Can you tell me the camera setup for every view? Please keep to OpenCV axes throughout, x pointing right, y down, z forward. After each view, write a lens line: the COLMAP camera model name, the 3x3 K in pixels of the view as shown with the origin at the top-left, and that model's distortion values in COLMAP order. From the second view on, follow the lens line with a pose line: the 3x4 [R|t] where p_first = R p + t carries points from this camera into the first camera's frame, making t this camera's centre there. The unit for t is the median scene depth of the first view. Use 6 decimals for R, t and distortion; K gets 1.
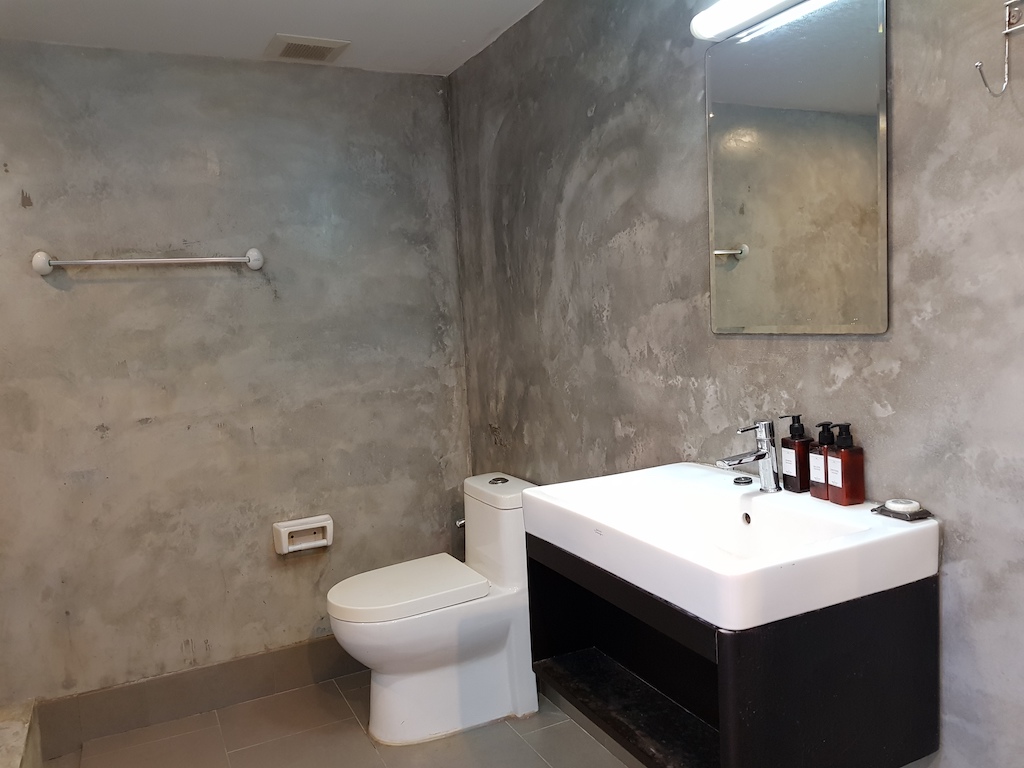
lens RADIAL K [[792.3, 0, 514.6], [0, 792.3, 388.1], [0, 0, 1]] dist [0.043843, -0.094206]
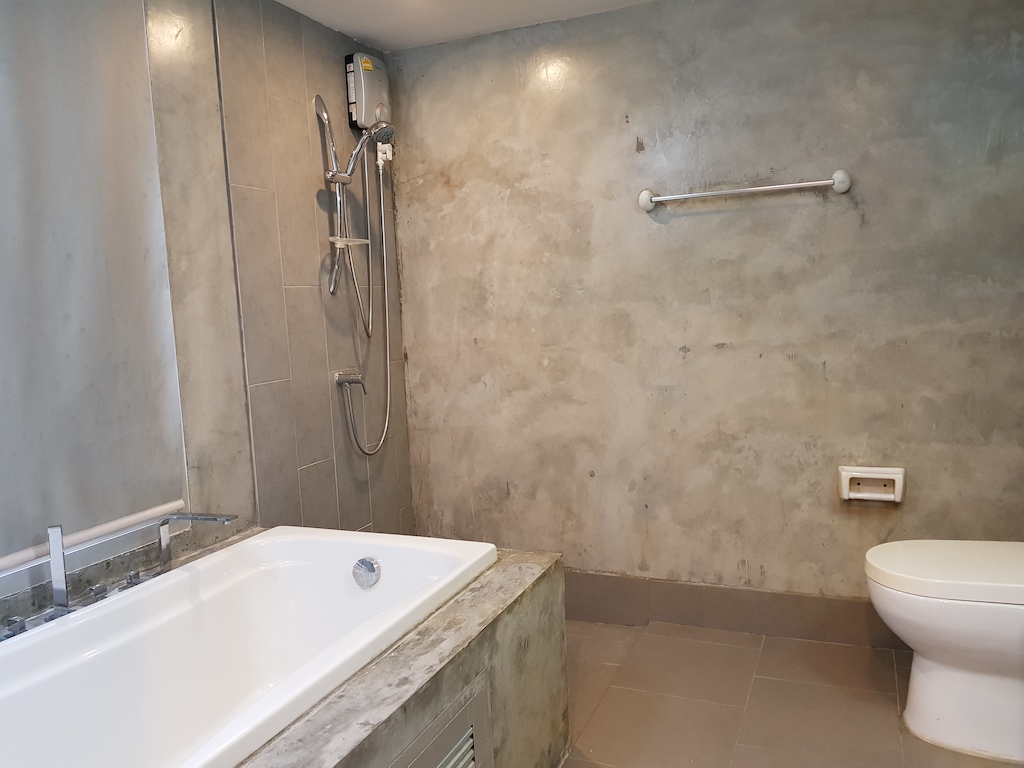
lens RADIAL K [[792.3, 0, 514.6], [0, 792.3, 388.1], [0, 0, 1]] dist [0.043843, -0.094206]
pose [[0.637456, 0.108879, -0.762755, 0.168002], [-0.062554, 0.994010, 0.089611, 0.018858], [0.767943, -0.009410, 0.640448, 0.105774]]
